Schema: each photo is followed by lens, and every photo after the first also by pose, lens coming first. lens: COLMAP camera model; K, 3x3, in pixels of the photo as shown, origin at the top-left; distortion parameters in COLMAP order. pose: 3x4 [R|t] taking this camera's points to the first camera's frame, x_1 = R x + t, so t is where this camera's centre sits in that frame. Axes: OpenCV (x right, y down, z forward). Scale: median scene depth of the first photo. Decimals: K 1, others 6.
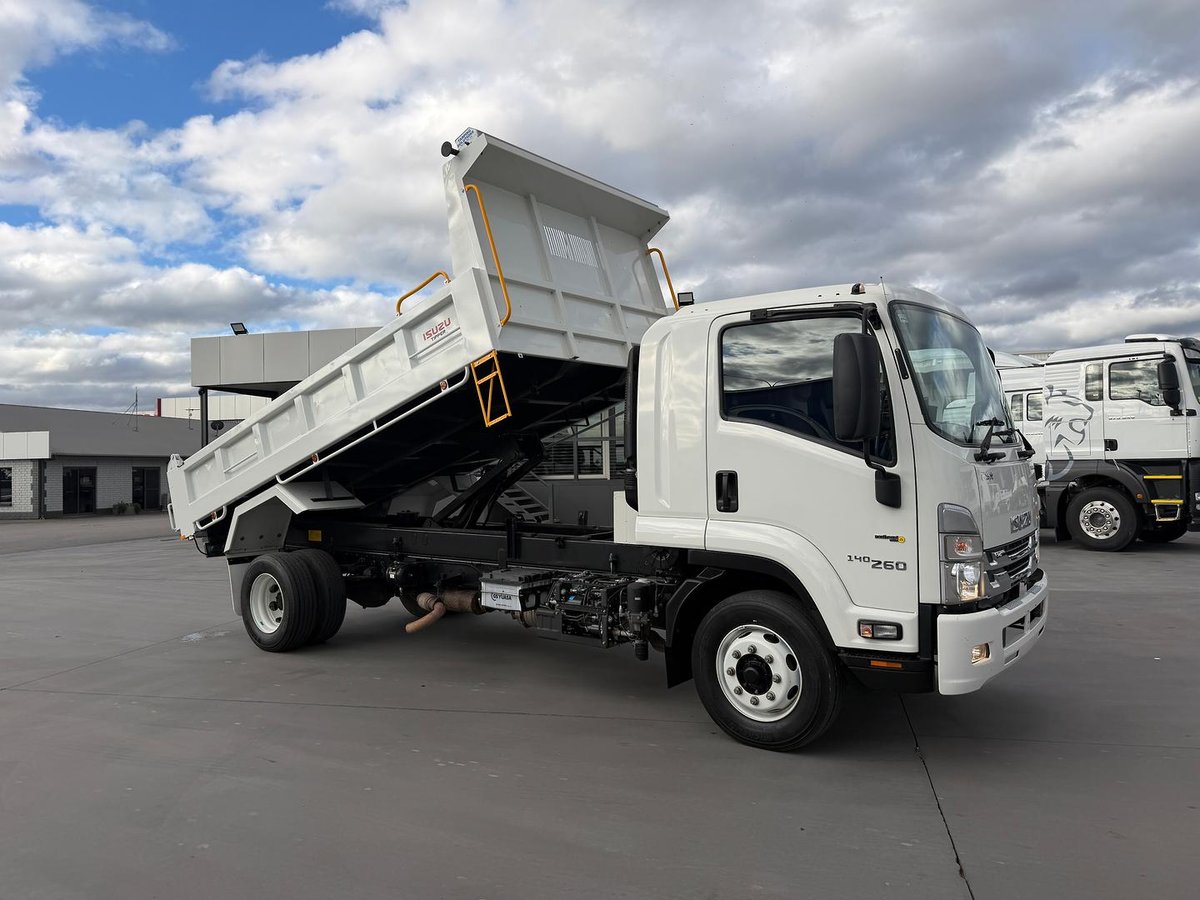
lens RADIAL K [[844.0, 0, 586.5], [0, 844.0, 444.5], [0, 0, 1]] dist [0.083629, -0.001455]
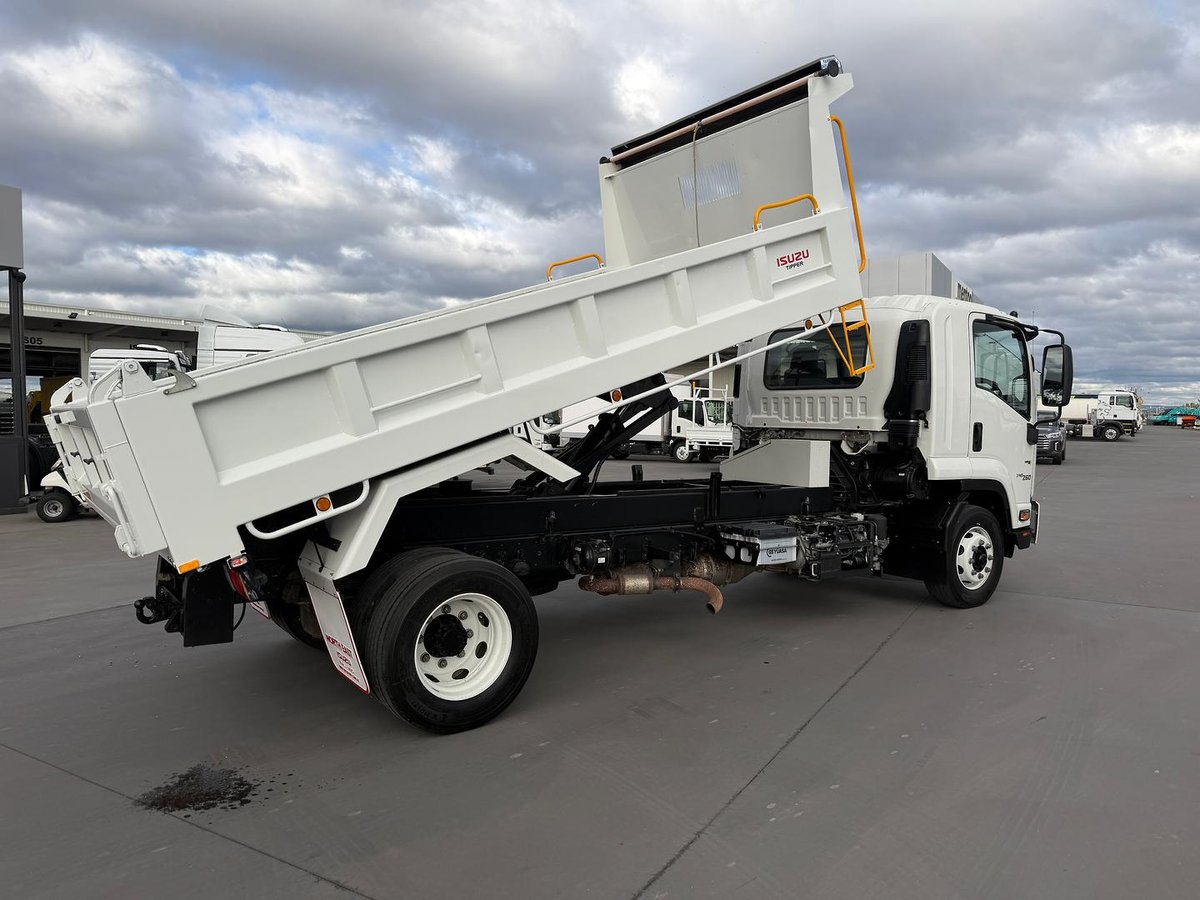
lens RADIAL K [[850.2, 0, 600.0], [0, 850.2, 450.0], [0, 0, 1]] dist [0.089462, -0.133509]
pose [[0.272090, -0.014120, 0.962168, -1.340476], [-0.031957, 0.999208, 0.023701, 0.060366], [-0.961741, -0.037197, 0.271423, 1.157553]]
